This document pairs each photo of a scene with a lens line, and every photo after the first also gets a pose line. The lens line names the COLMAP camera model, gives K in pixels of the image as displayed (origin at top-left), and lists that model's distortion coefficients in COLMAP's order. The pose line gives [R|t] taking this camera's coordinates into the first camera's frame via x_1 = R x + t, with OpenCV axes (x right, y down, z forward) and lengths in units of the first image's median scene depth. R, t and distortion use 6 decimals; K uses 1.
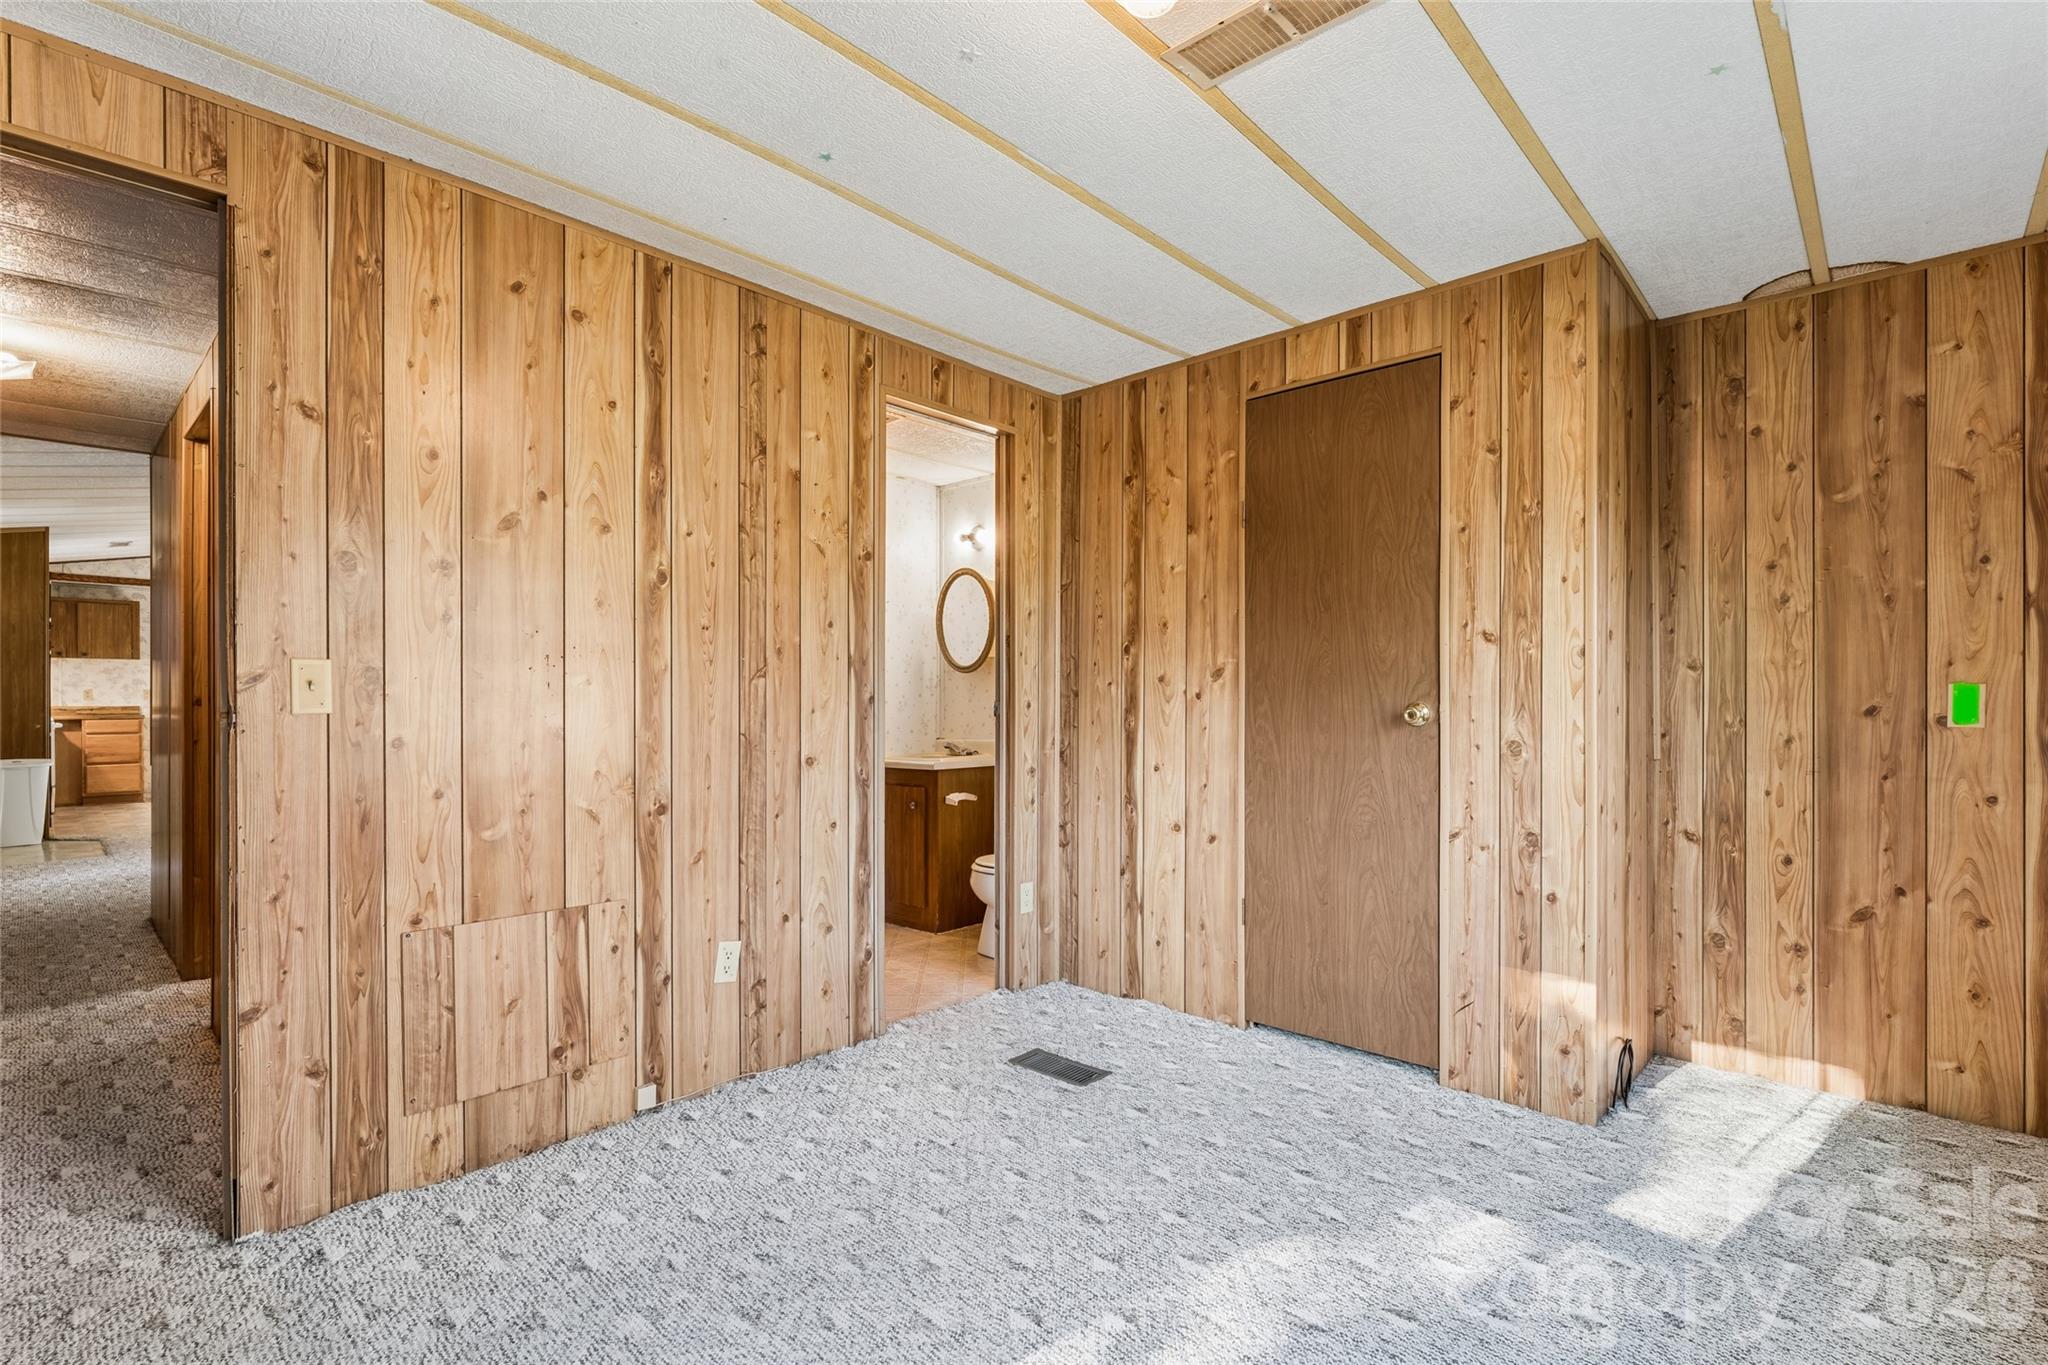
lens RADIAL K [[940.1, 0, 995.6], [0, 940.1, 707.6], [0, 0, 1]] dist [-0.003499, 0.000899]
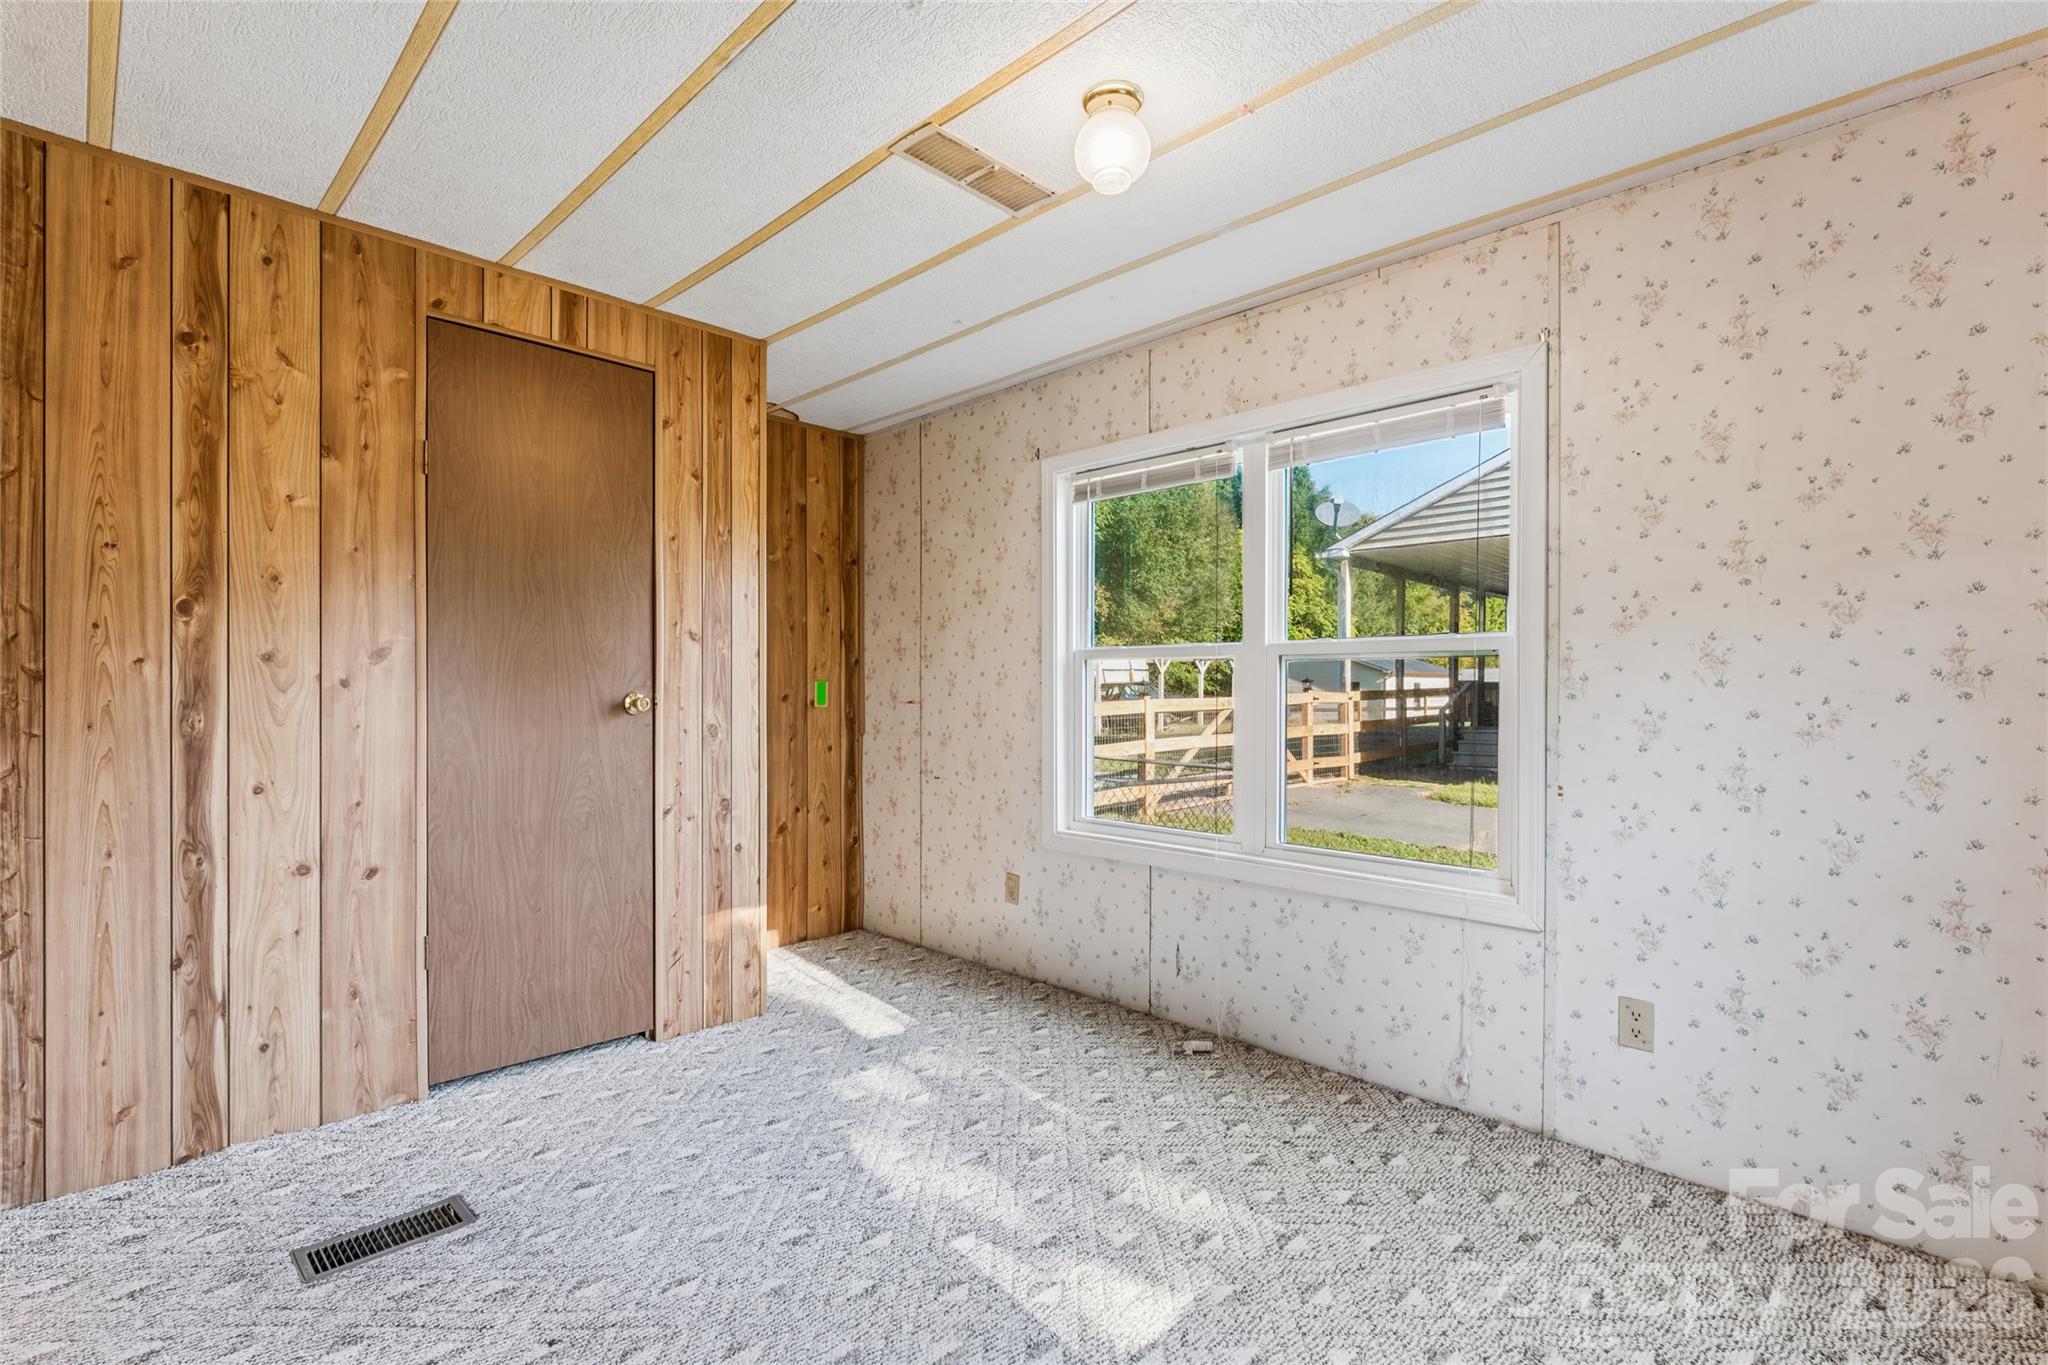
lens RADIAL K [[940.1, 0, 1018.6], [0, 940.1, 700.1], [0, 0, 1]] dist [-0.003499, 0.000899]
pose [[0.025931, -0.009131, 0.999622, -0.589779], [0.002490, 0.999956, 0.009069, -0.005251], [-0.999661, 0.002253, 0.025952, 0.533407]]
